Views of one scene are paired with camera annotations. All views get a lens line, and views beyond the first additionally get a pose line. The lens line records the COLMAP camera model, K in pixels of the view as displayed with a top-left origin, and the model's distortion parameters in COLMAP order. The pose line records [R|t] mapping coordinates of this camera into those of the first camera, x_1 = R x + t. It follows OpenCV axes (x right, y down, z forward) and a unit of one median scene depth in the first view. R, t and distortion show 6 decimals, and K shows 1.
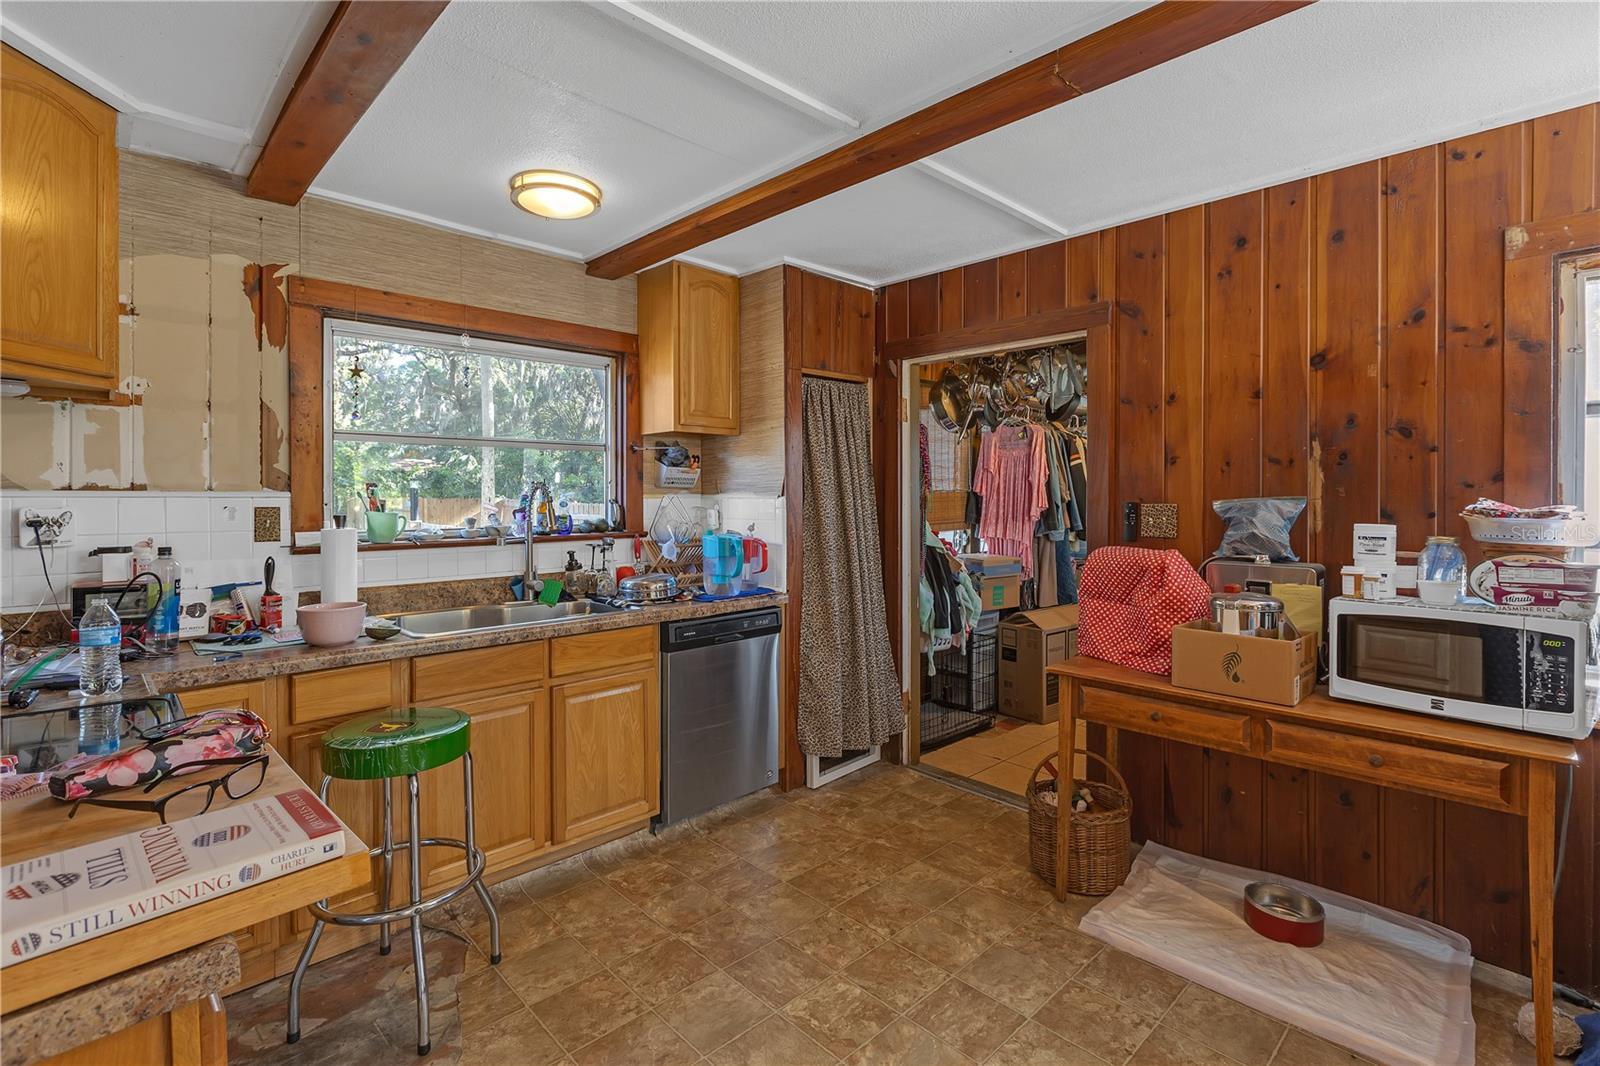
lens RADIAL K [[721.5, 0, 791.0], [0, 721.5, 505.8], [0, 0, 1]] dist [0.001401, -0.001649]
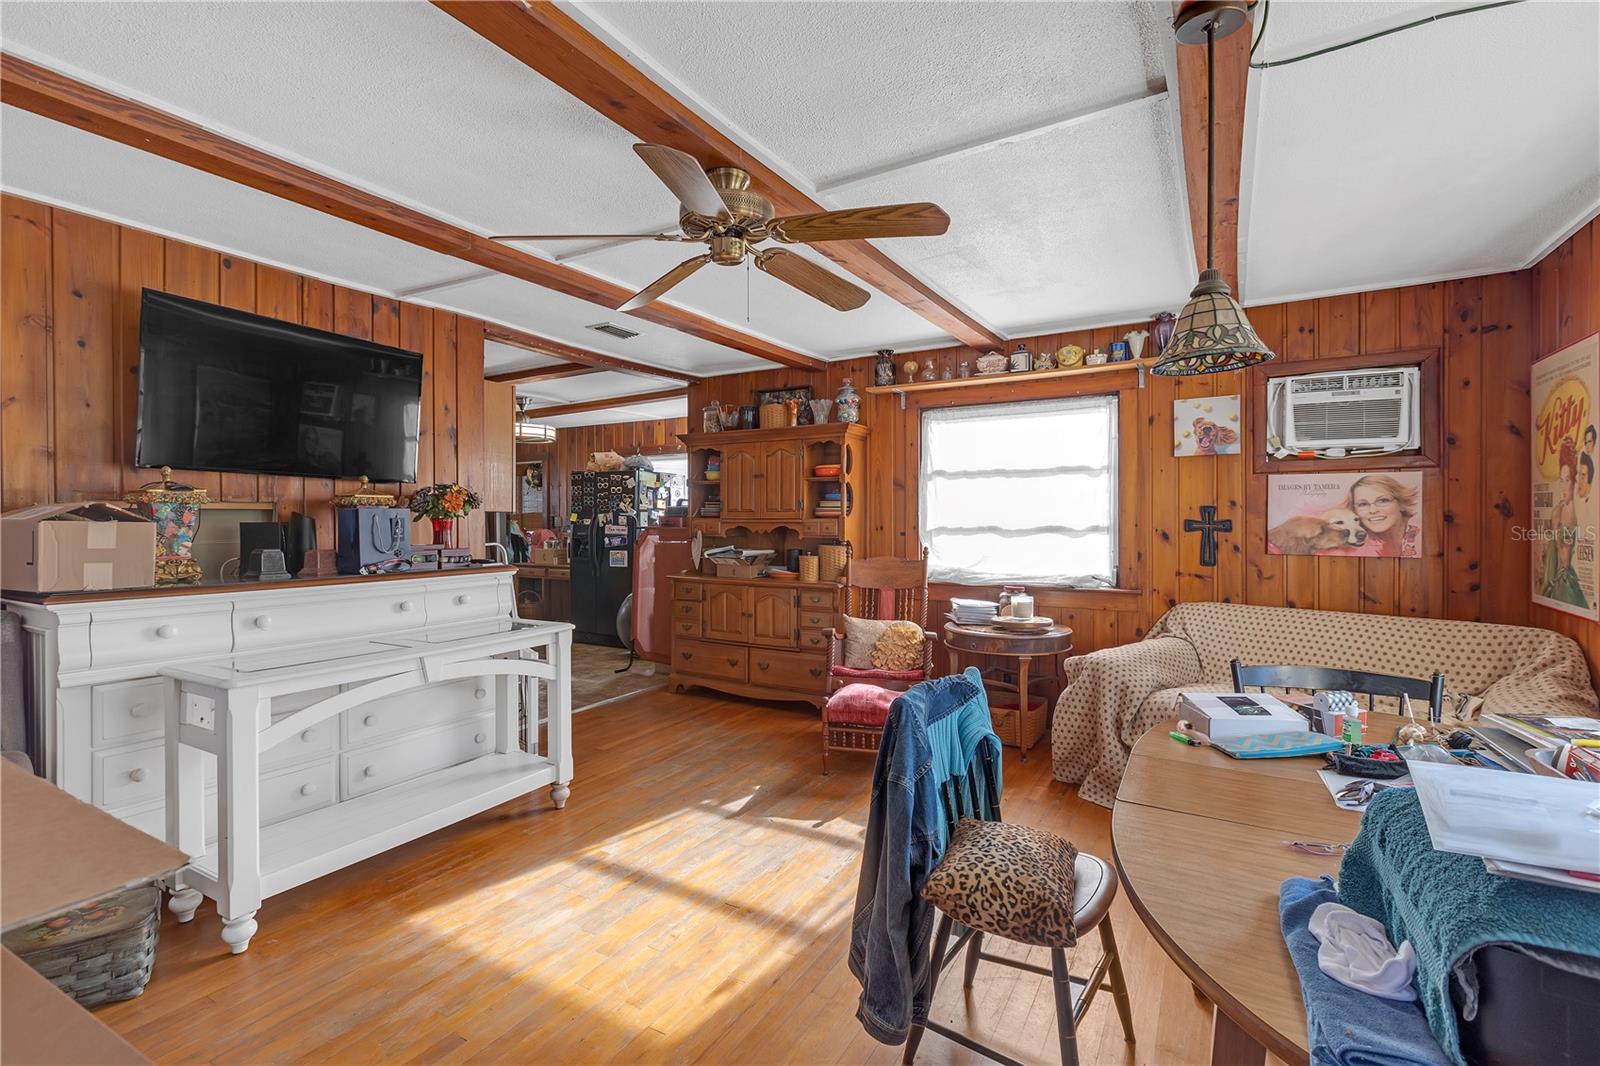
lens RADIAL K [[721.5, 0, 791.8], [0, 721.5, 525.2], [0, 0, 1]] dist [0.001401, -0.001649]
pose [[0.968952, -0.008356, 0.247108, 0.772438], [0.008811, 0.999961, -0.000733, 0.050821], [-0.247092, 0.002888, 0.968988, -2.560022]]
